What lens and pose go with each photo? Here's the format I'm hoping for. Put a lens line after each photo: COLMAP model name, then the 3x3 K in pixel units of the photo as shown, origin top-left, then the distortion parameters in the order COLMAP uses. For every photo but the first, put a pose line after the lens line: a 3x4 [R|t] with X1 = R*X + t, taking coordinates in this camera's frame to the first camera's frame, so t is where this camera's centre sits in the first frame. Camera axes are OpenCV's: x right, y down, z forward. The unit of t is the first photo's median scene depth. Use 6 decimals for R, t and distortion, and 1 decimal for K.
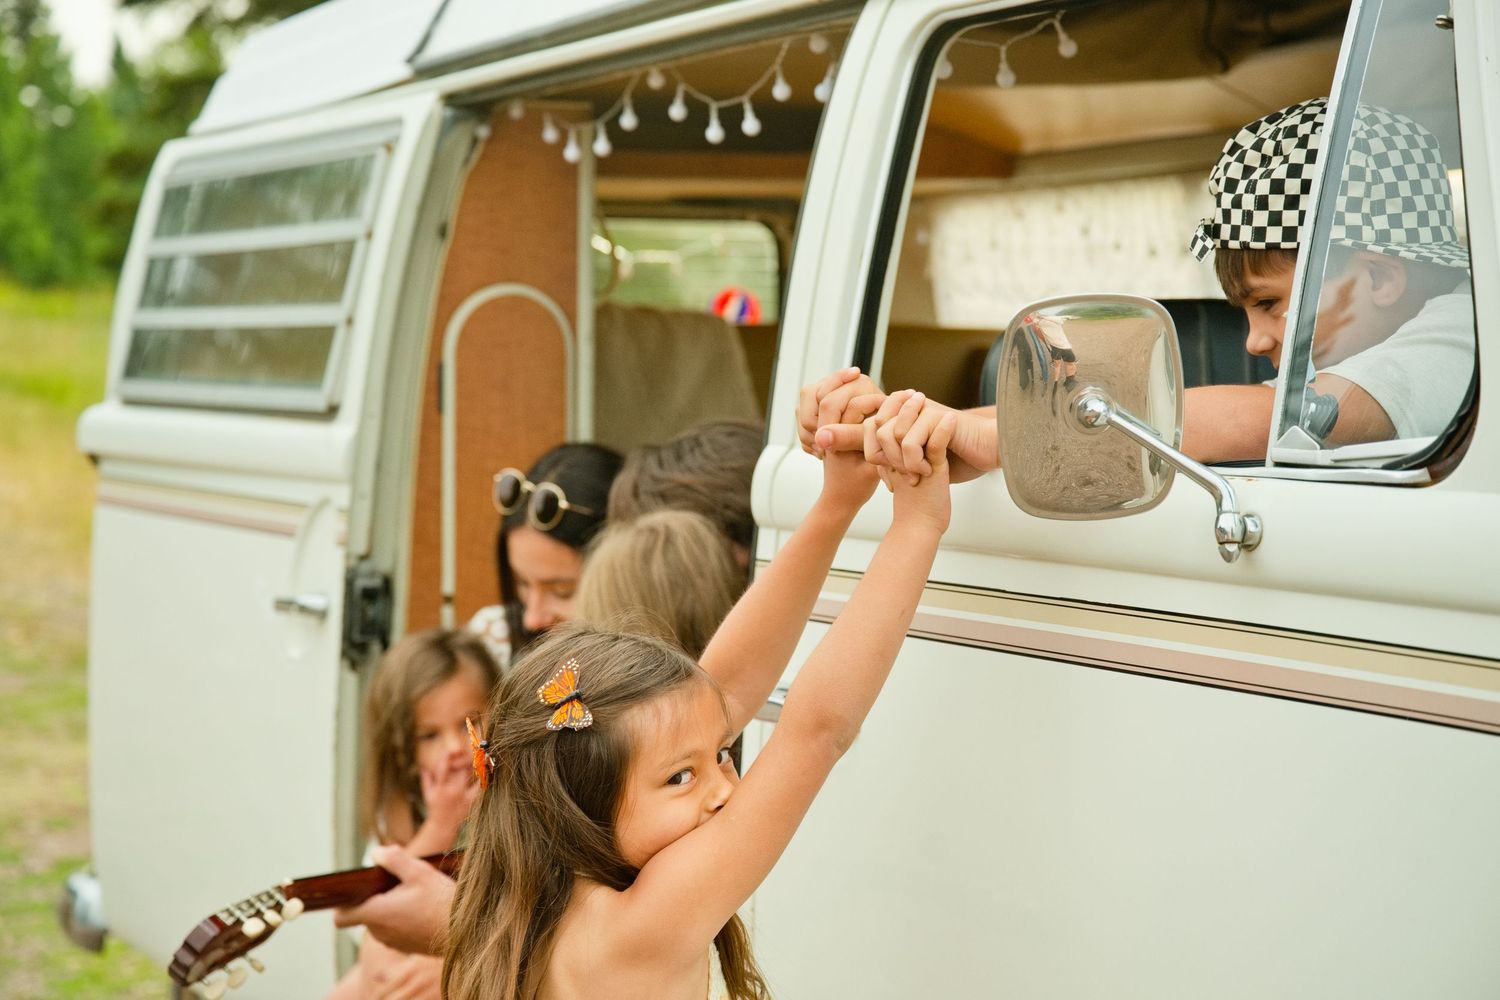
lens RADIAL K [[2981.9, 0, 749.4], [0, 2981.9, 500.0], [0, 0, 1]] dist [0.140568, 0.000000]
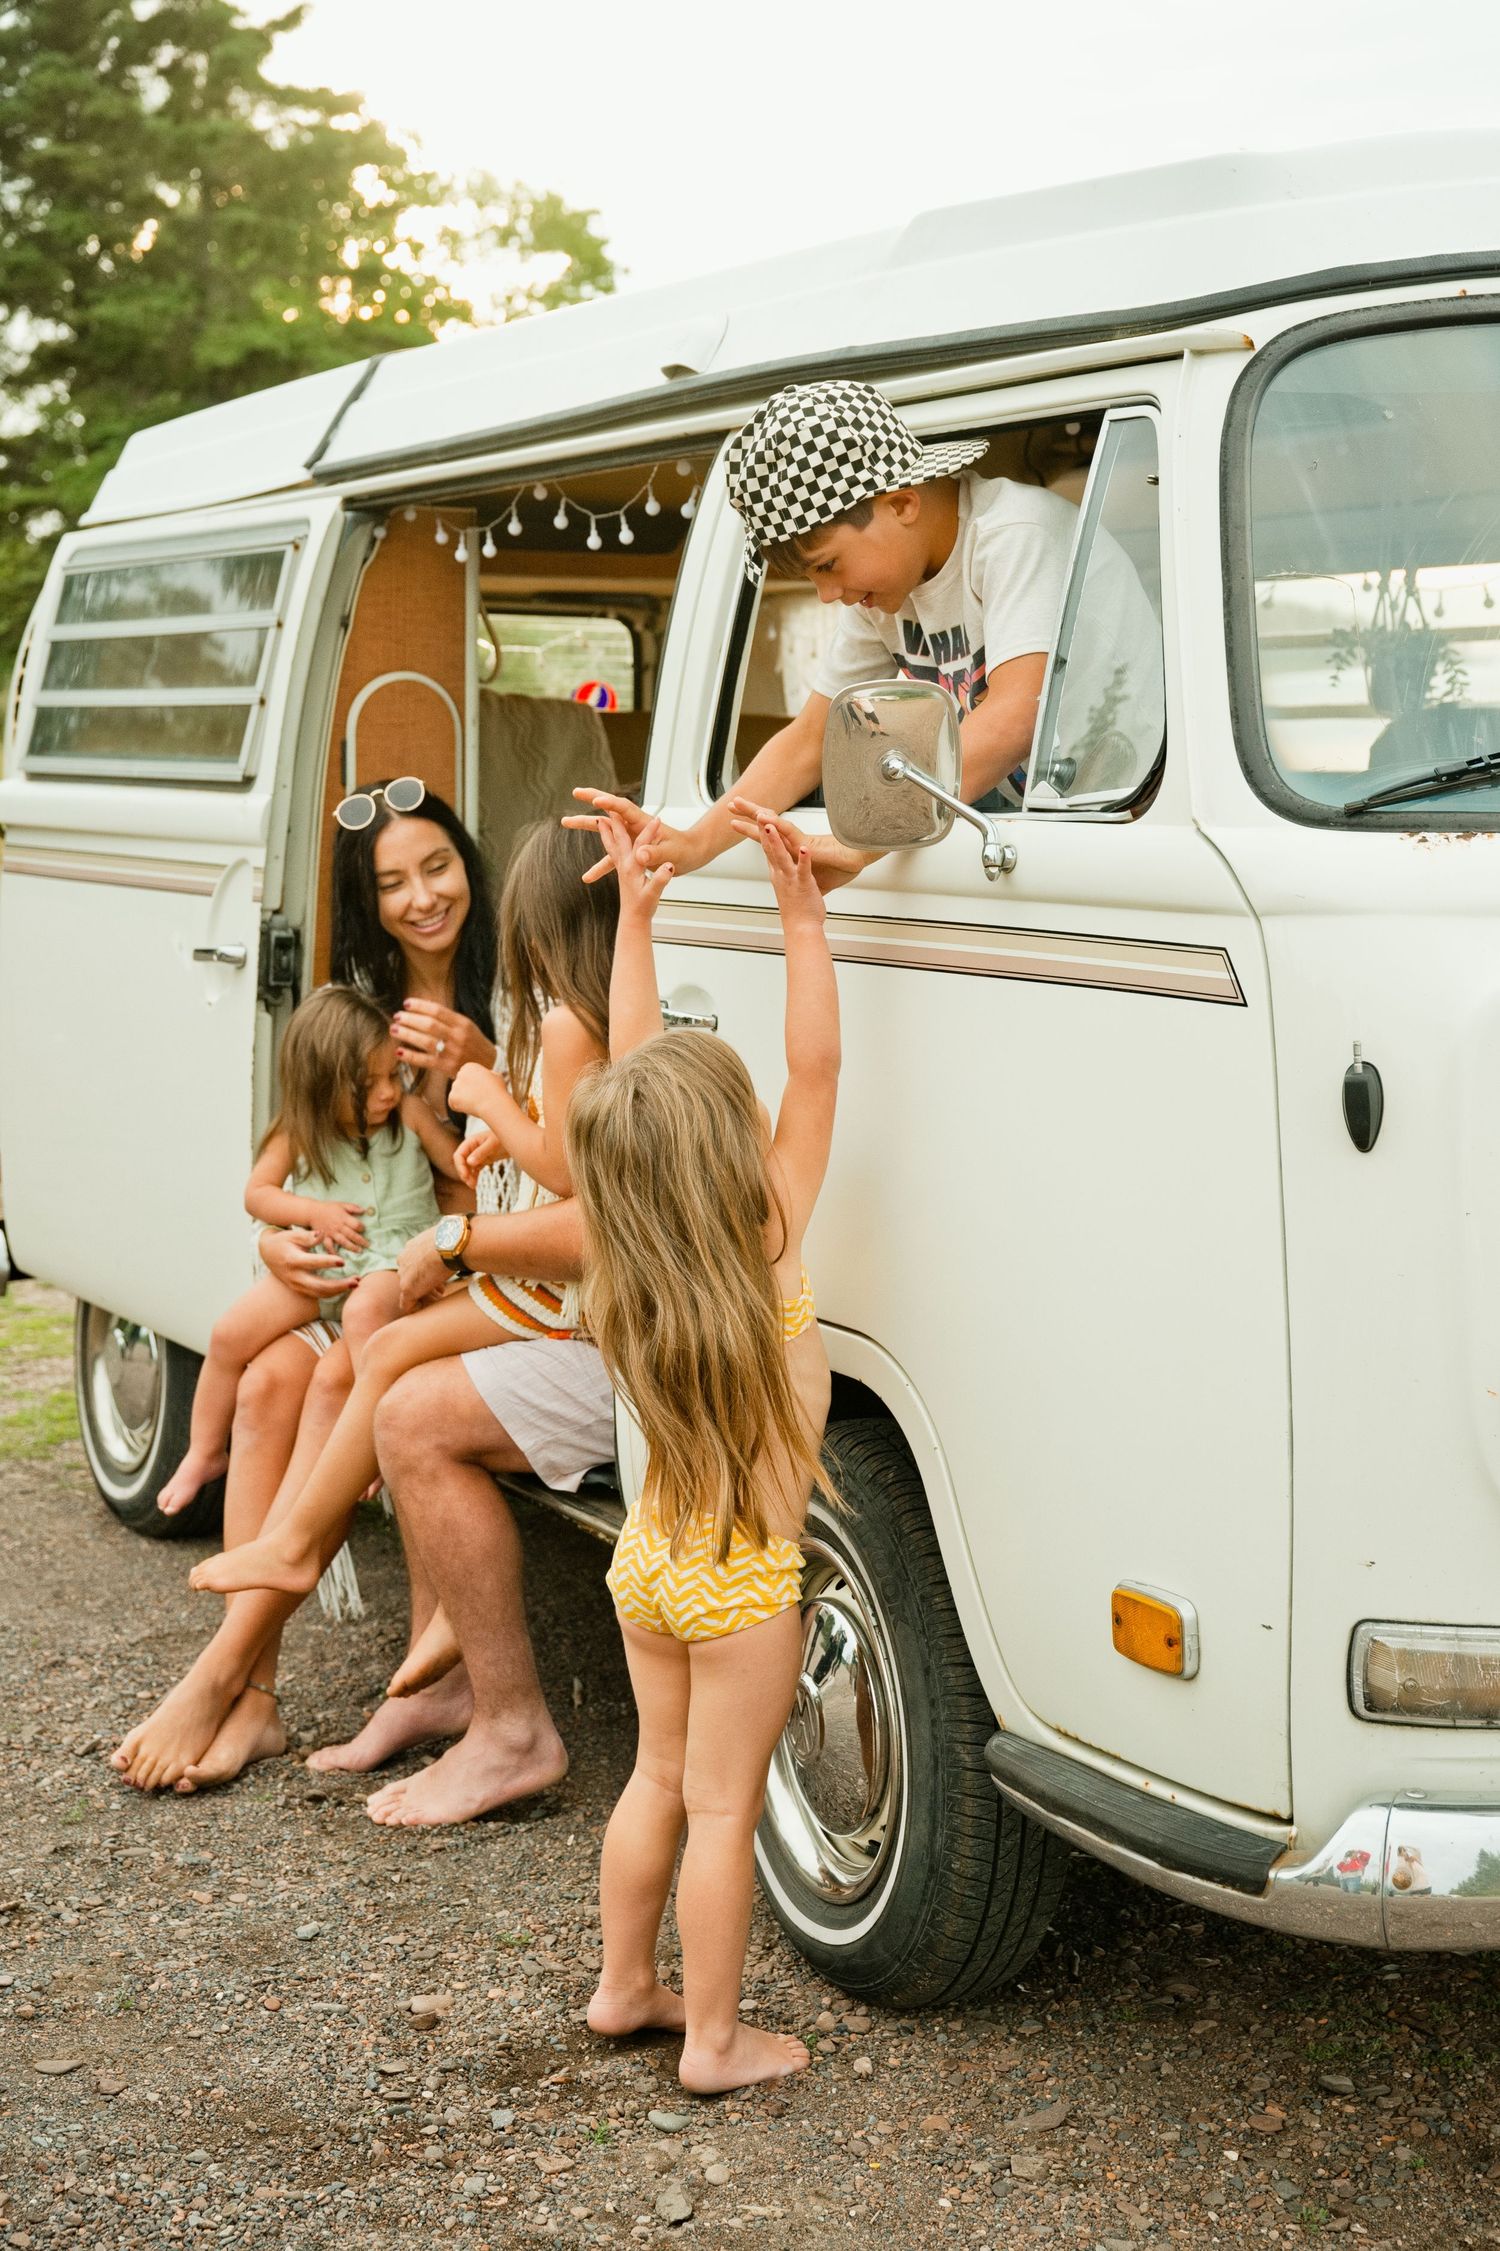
lens RADIAL K [[3343.6, 0, 750.6], [0, 3343.6, 1134.1], [0, 0, 1]] dist [0.182843, 0.000000]
pose [[0.998646, 0.005455, 0.051742, -0.014828], [-0.008598, 0.998118, 0.060716, 0.024265], [-0.051313, -0.061079, 0.996813, -0.284126]]
